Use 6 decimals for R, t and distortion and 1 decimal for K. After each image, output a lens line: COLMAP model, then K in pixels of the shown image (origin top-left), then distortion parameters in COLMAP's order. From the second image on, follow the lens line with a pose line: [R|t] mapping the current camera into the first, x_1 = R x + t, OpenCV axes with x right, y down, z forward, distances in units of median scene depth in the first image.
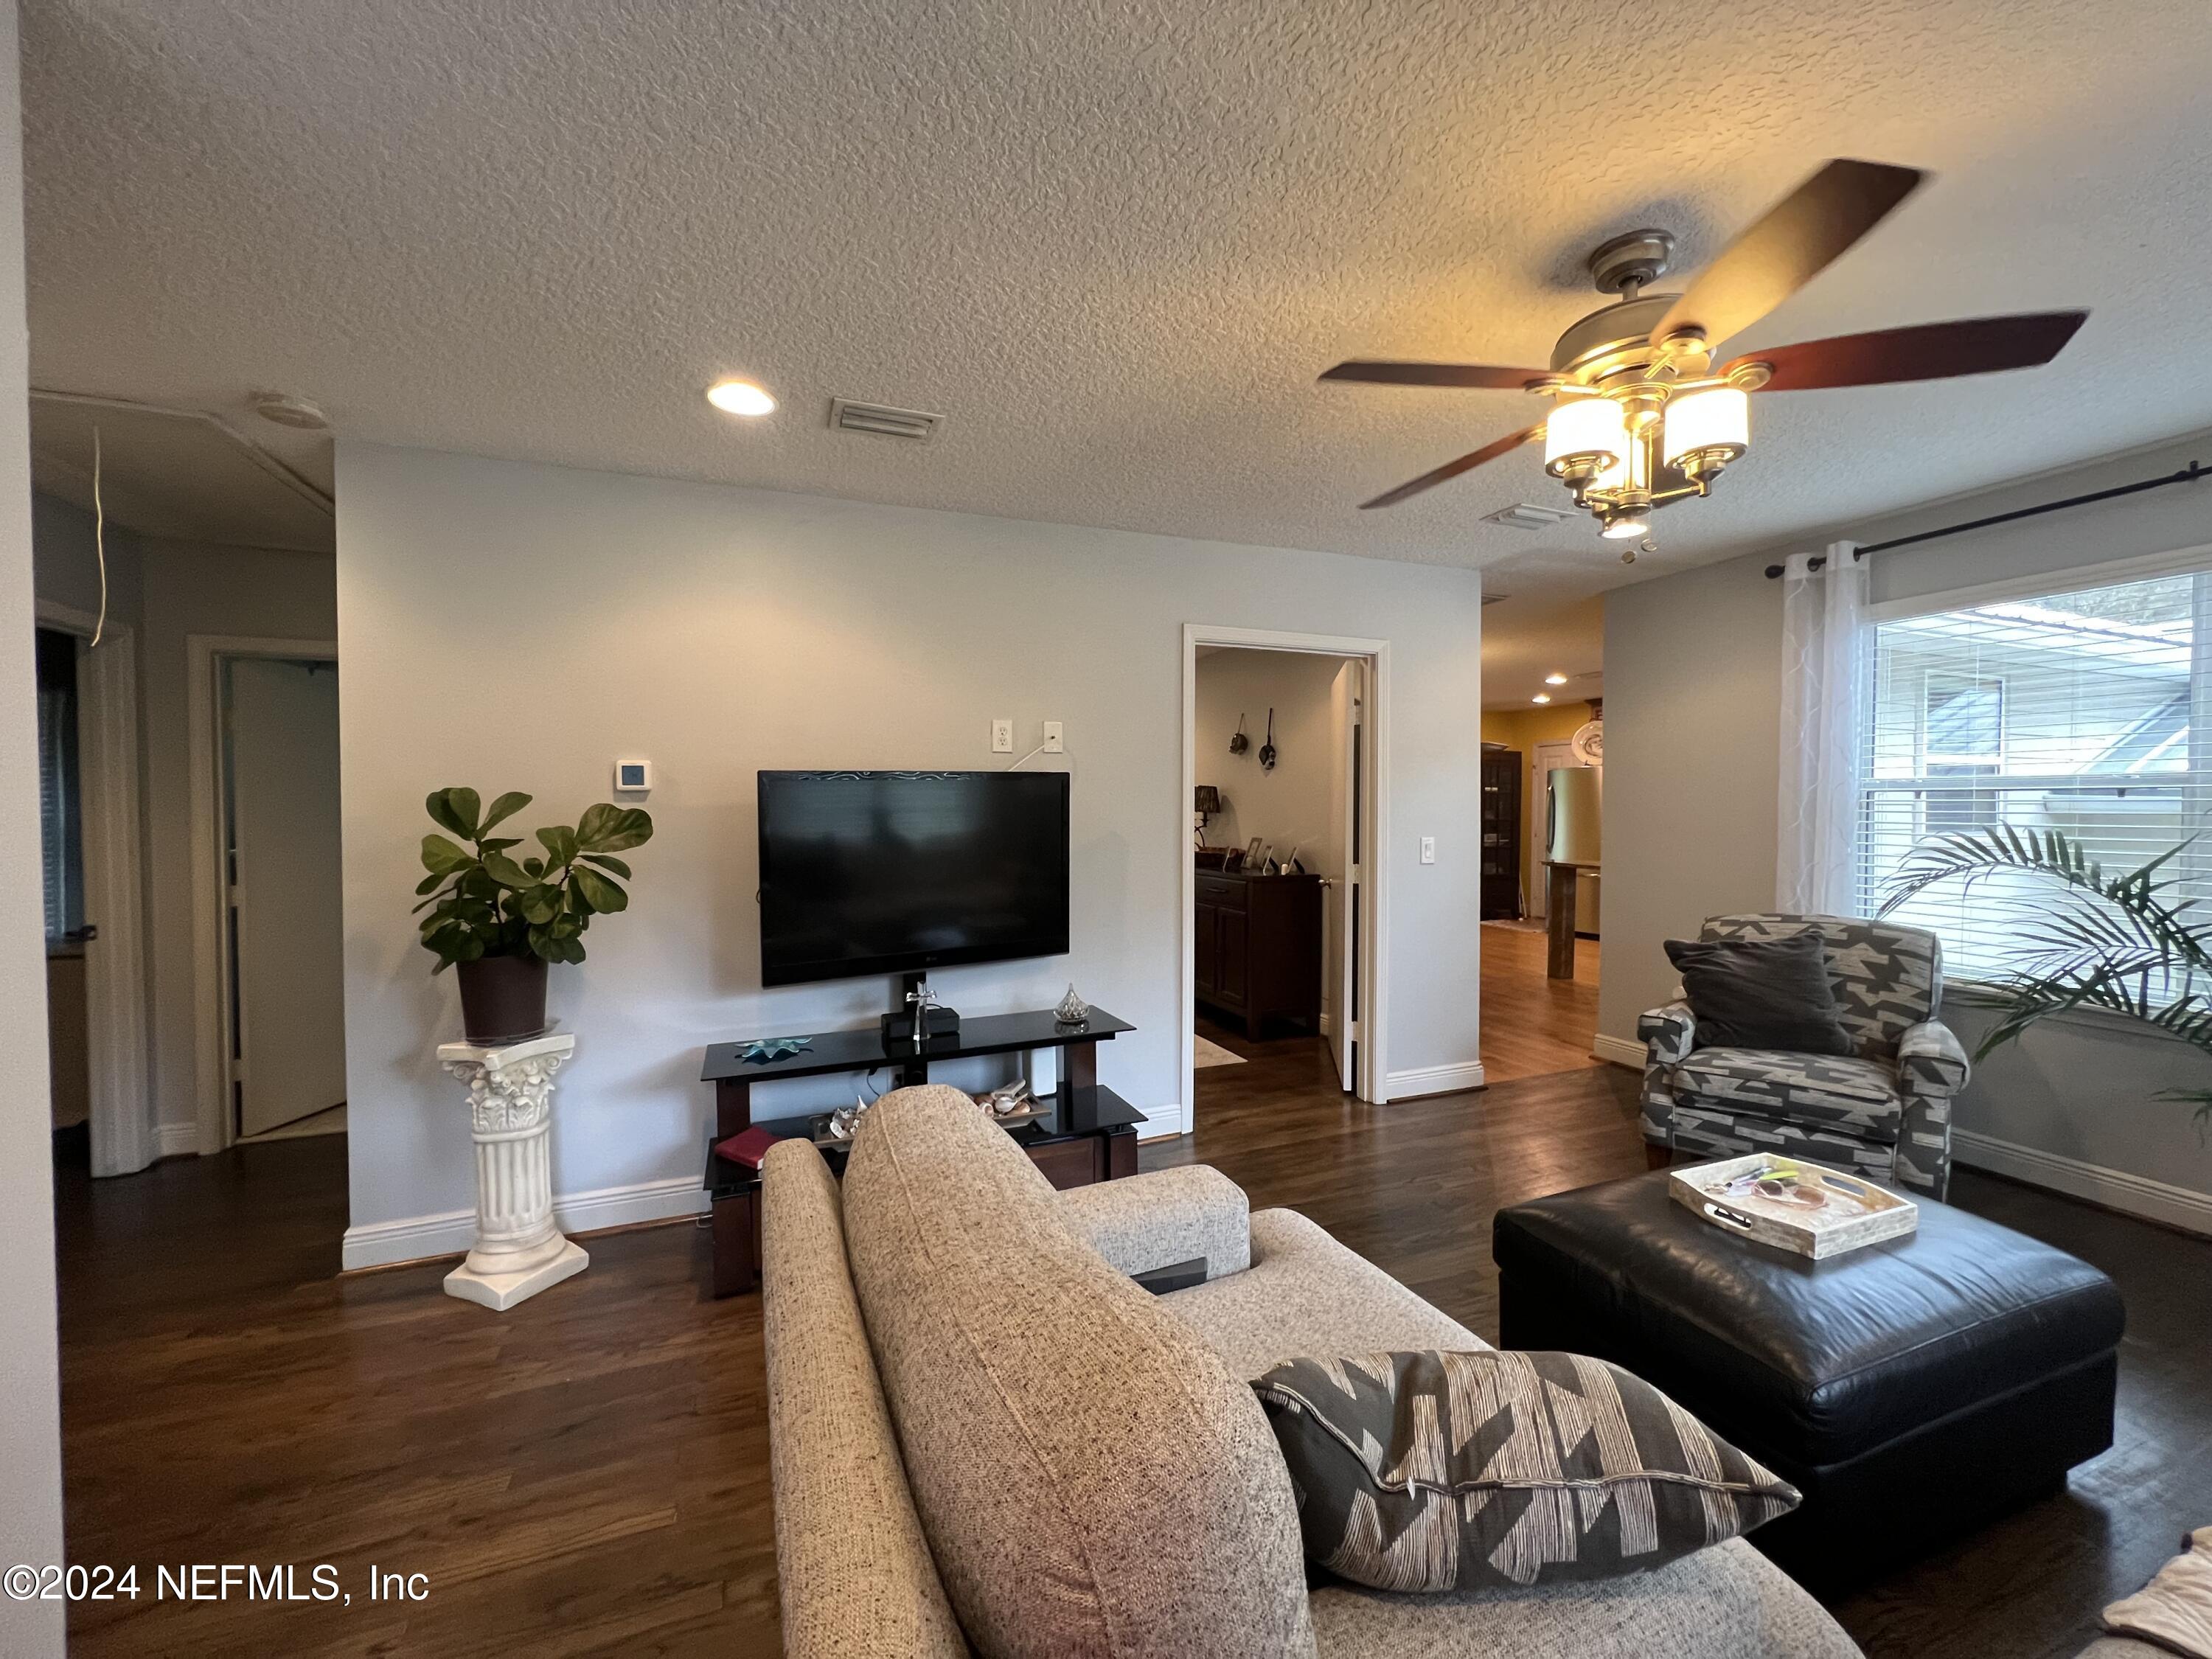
lens RADIAL K [[879.8, 0, 1107.5], [0, 879.8, 827.9], [0, 0, 1]] dist [-0.001693, 0.000096]
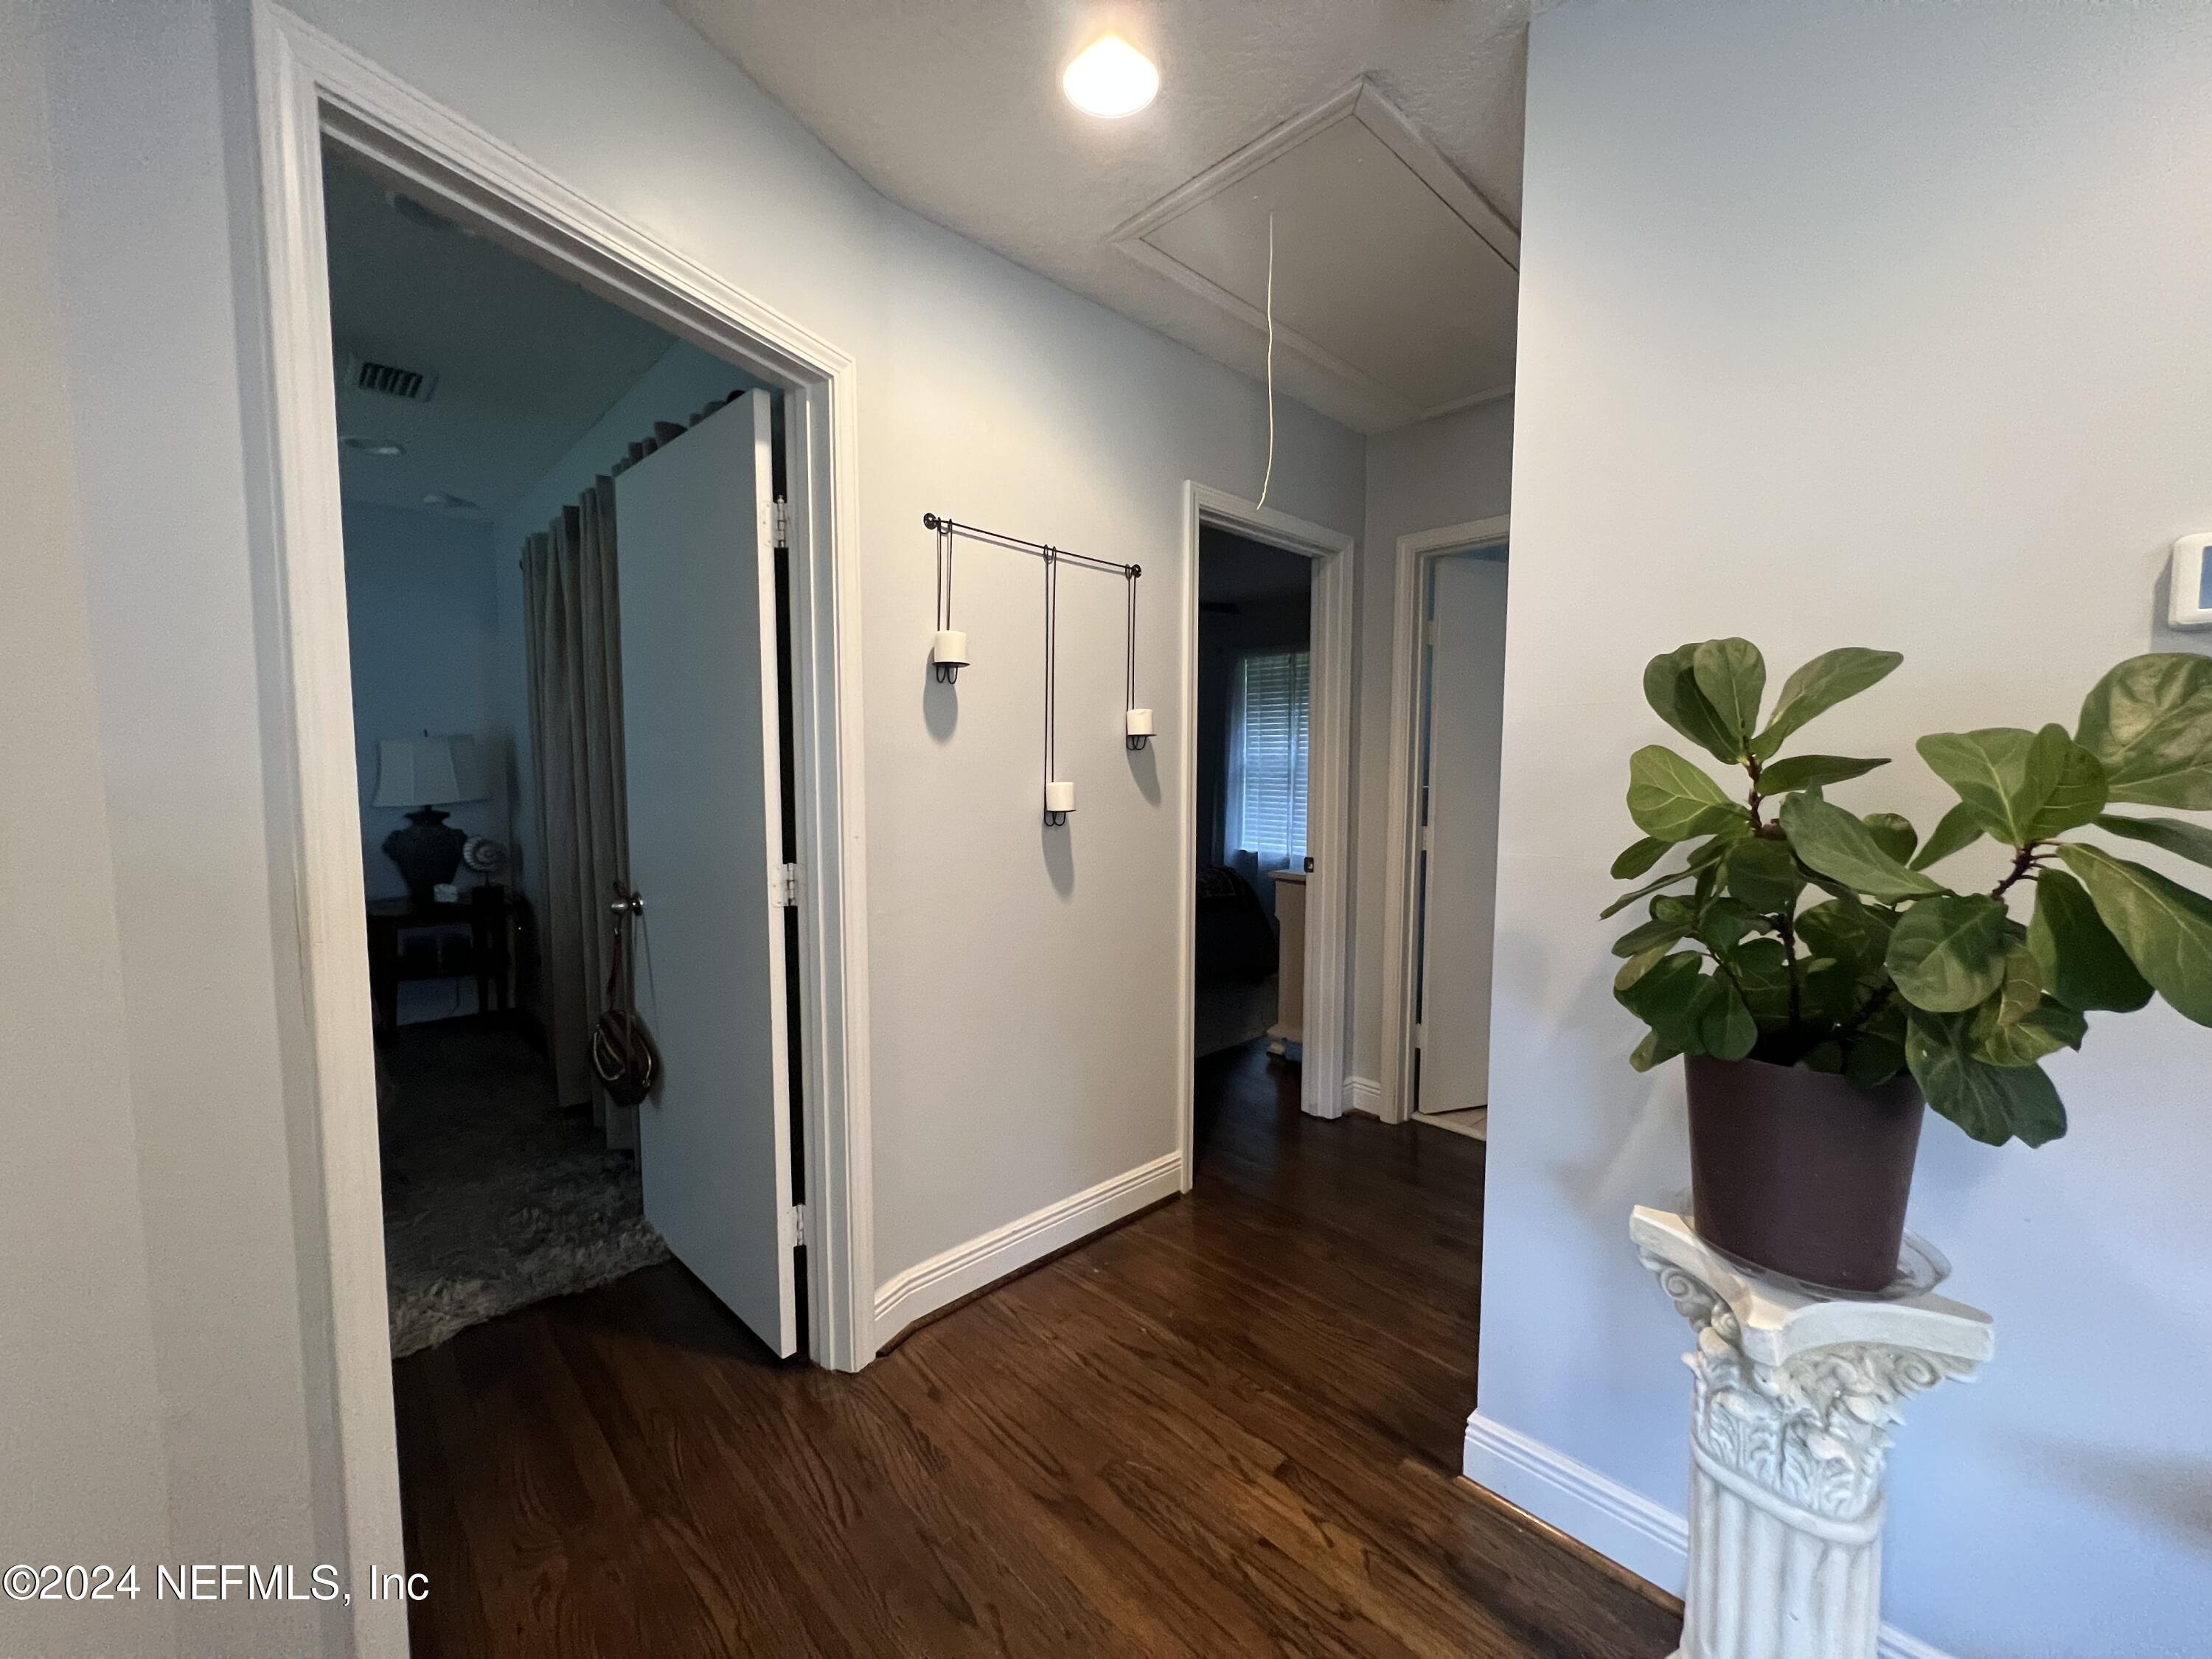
lens RADIAL K [[879.8, 0, 1111.3], [0, 879.8, 837.0], [0, 0, 1]] dist [-0.001693, 0.000096]
pose [[0.371227, 0.077801, -0.925277, -0.444564], [-0.020501, 0.996927, 0.075600, 0.023617], [0.928316, -0.009096, 0.371681, 0.566909]]
